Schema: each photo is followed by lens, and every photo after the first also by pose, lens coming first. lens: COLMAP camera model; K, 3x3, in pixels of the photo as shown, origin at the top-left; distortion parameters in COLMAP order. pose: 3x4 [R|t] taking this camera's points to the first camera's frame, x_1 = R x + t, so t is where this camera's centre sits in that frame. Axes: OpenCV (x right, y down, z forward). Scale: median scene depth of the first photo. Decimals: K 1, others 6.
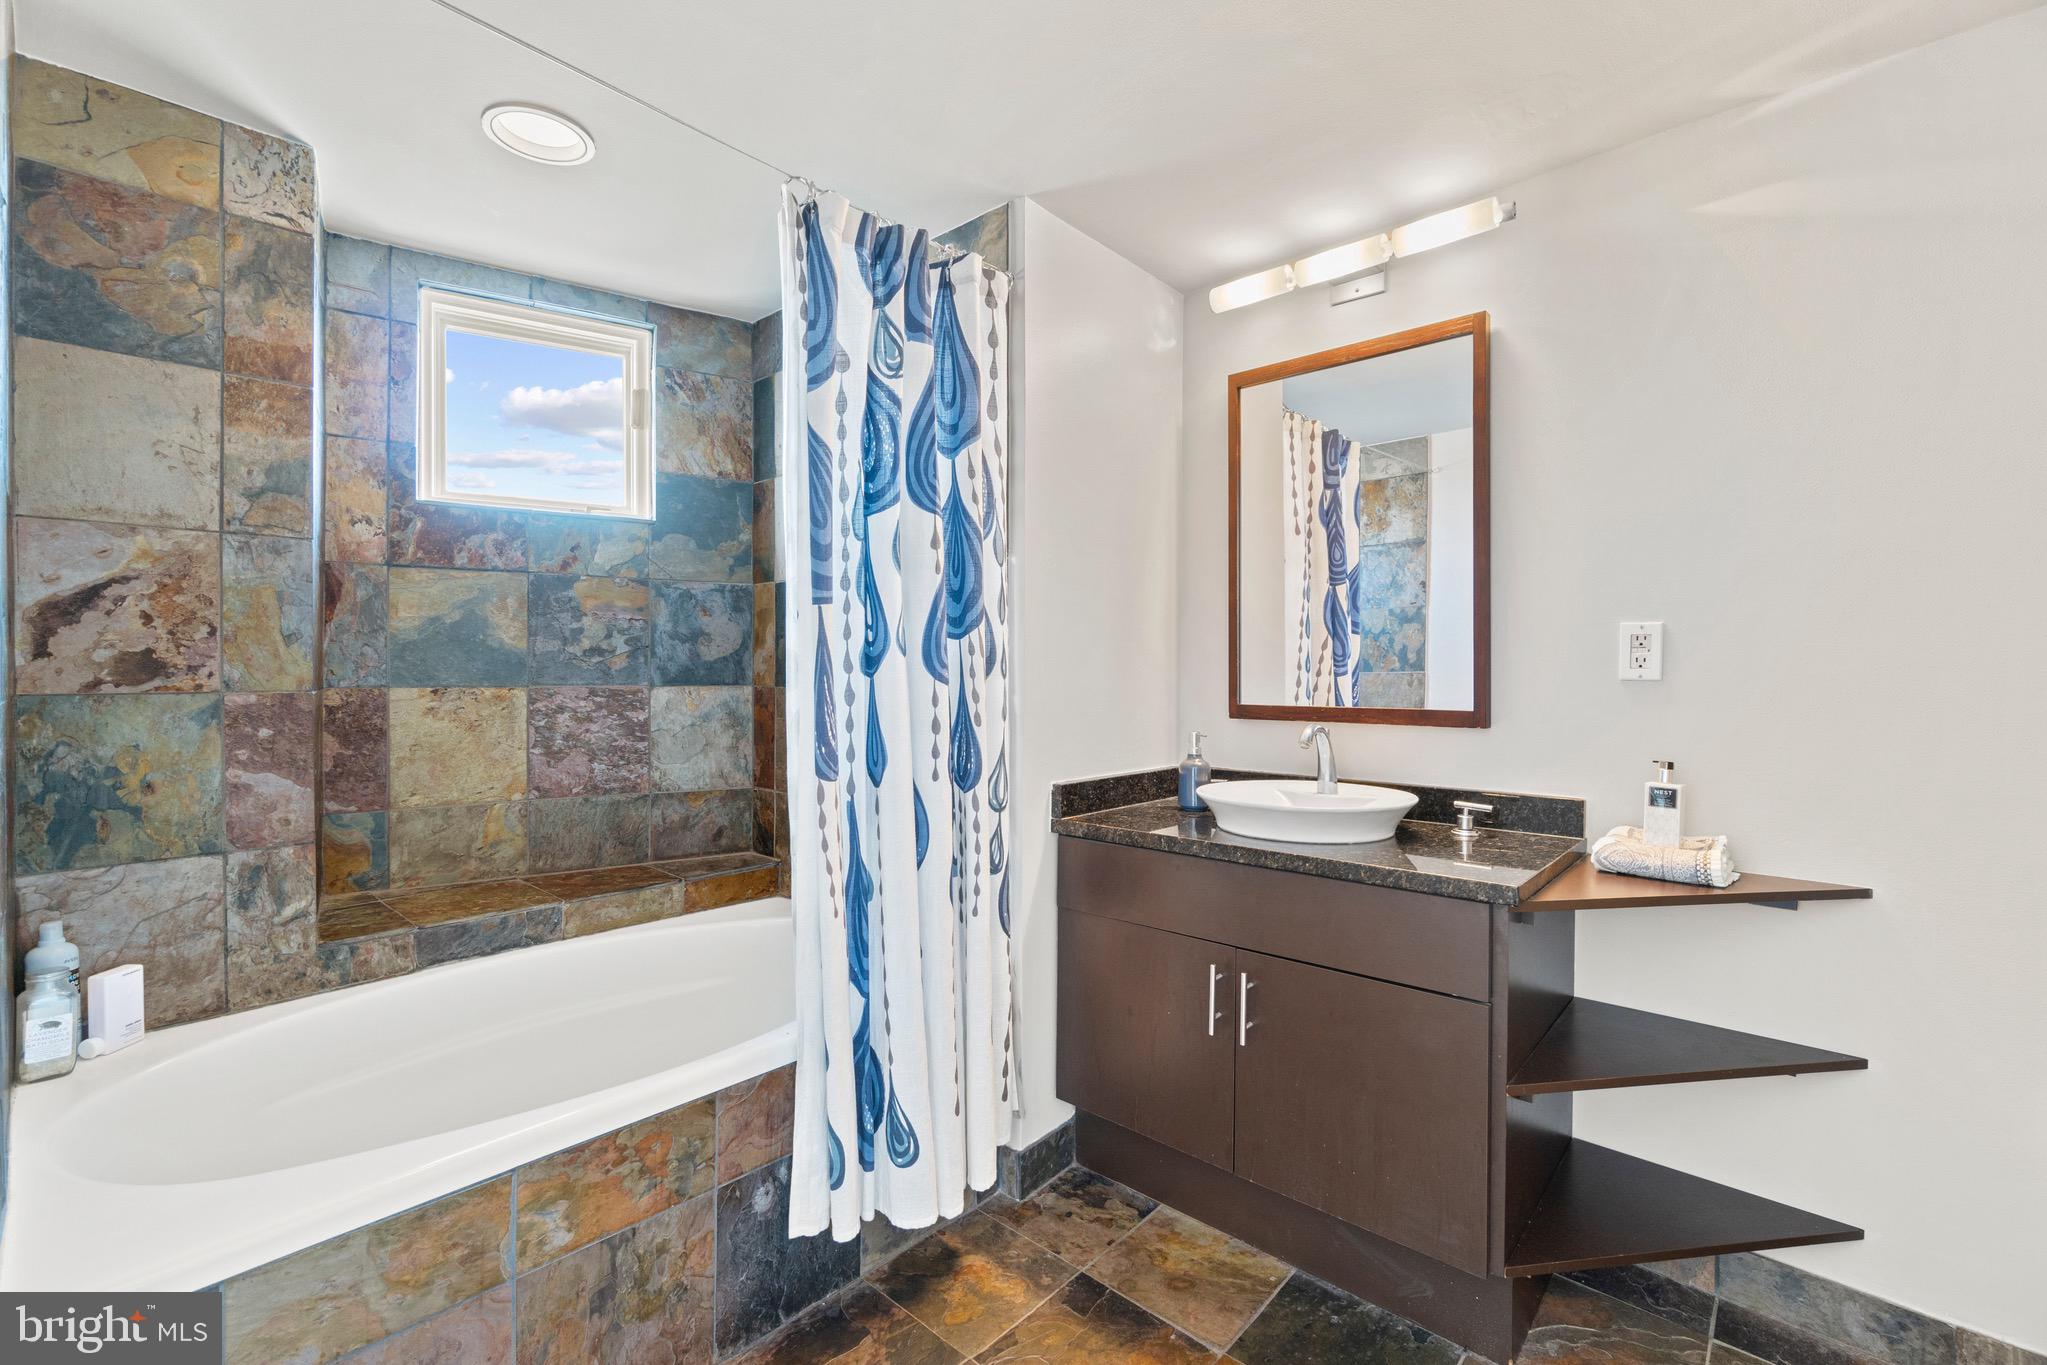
lens RADIAL K [[880.0, 0, 1017.9], [0, 880.0, 689.5], [0, 0, 1]] dist [-0.002479, -0.000067]
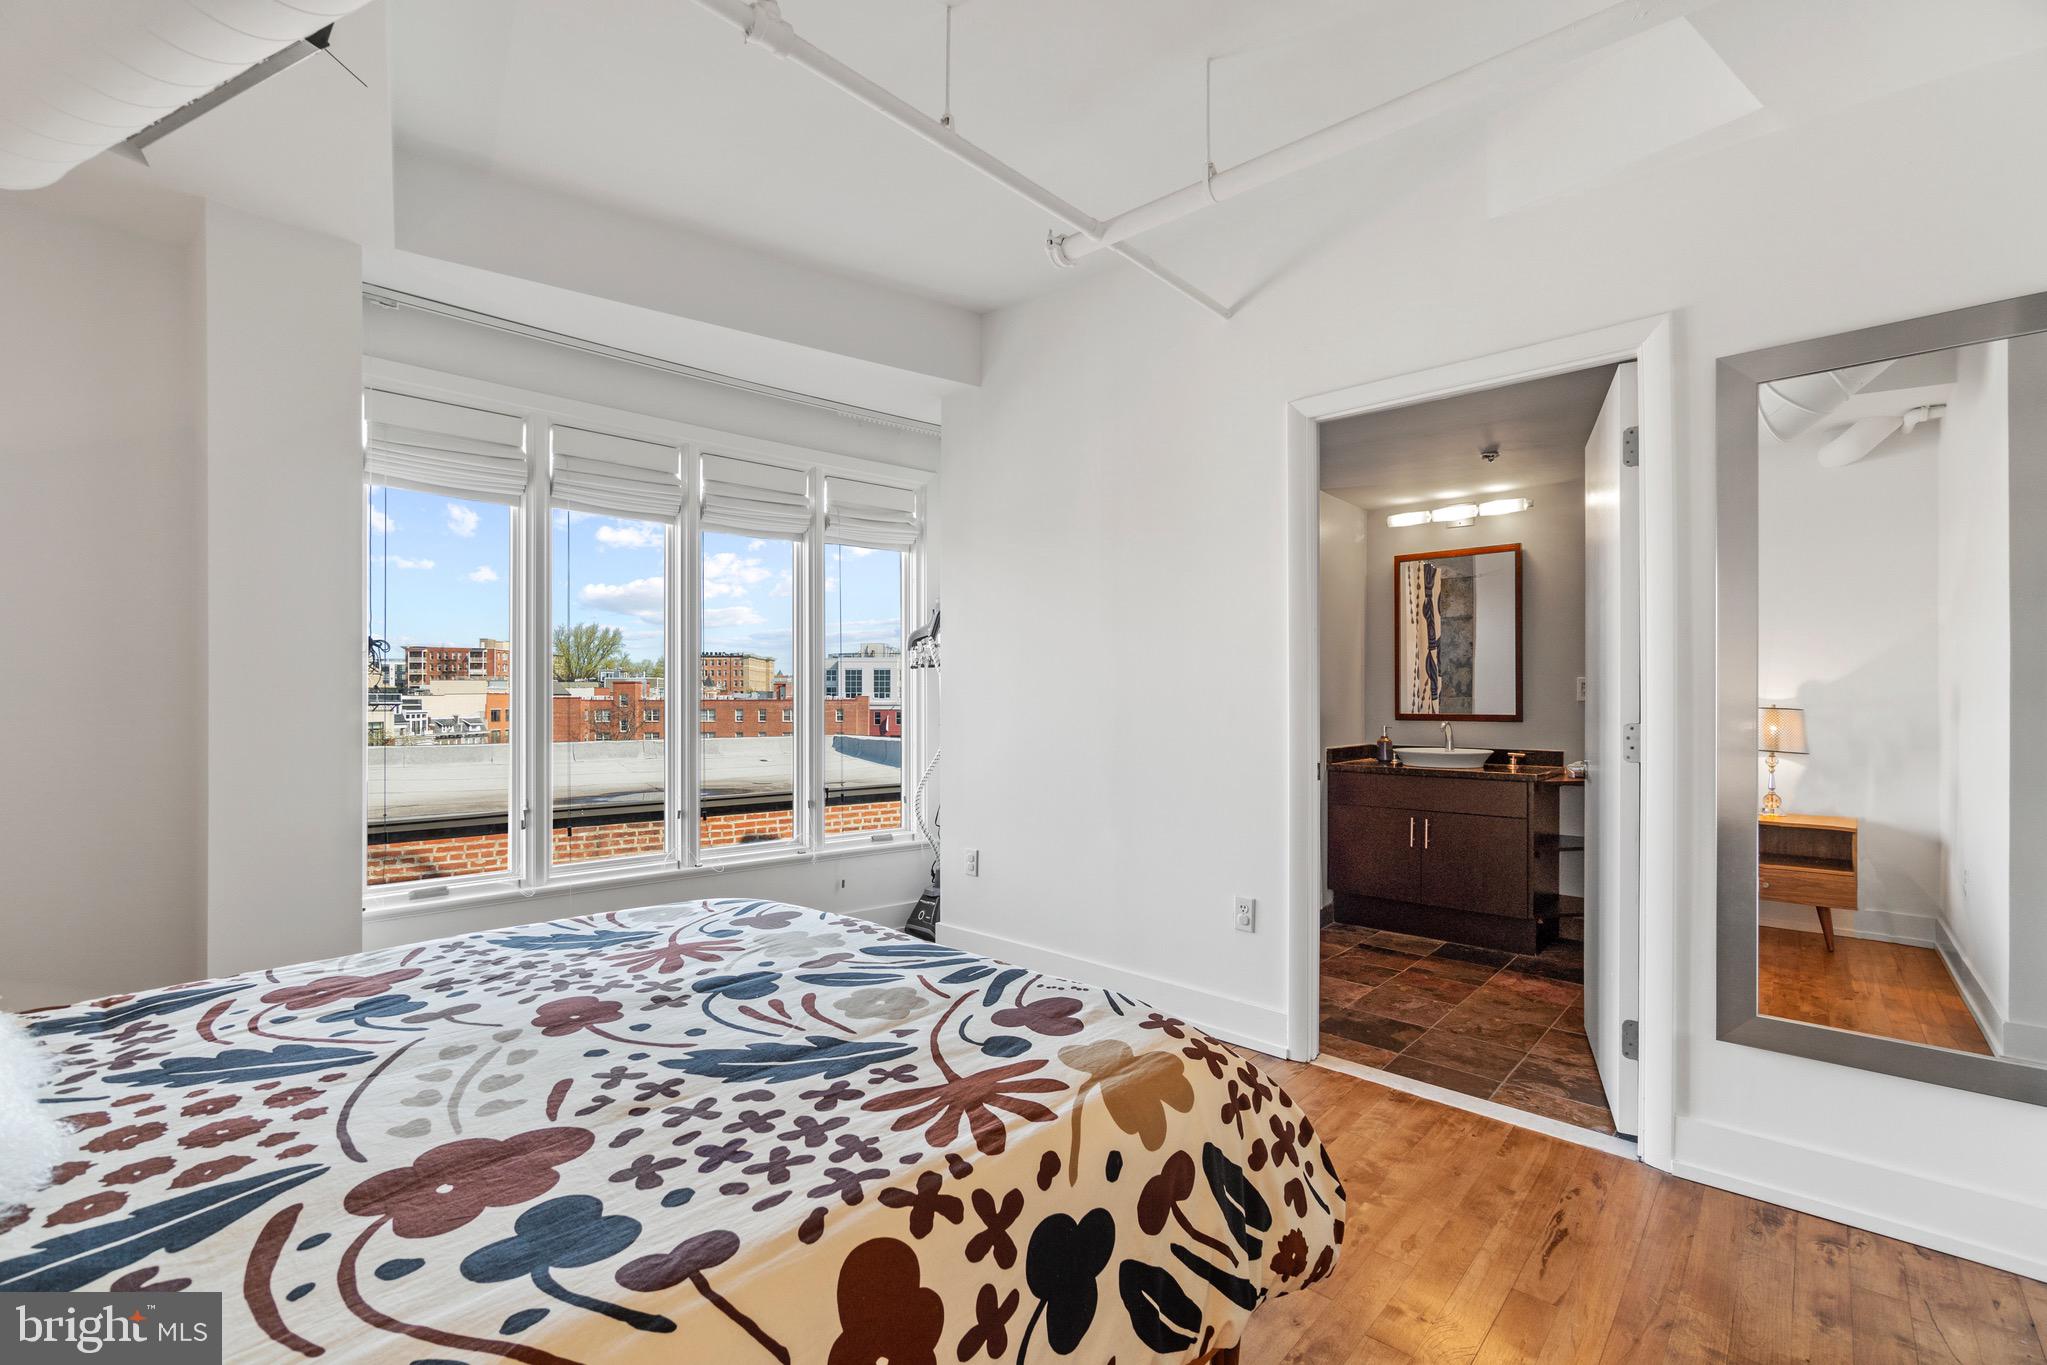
lens RADIAL K [[880.0, 0, 1017.9], [0, 880.0, 689.5], [0, 0, 1]] dist [-0.002479, -0.000067]
pose [[0.999955, 0.009397, -0.000967, -0.578882], [-0.009416, 0.999690, -0.023057, 0.015553], [0.000750, 0.023066, 0.999734, -0.964413]]
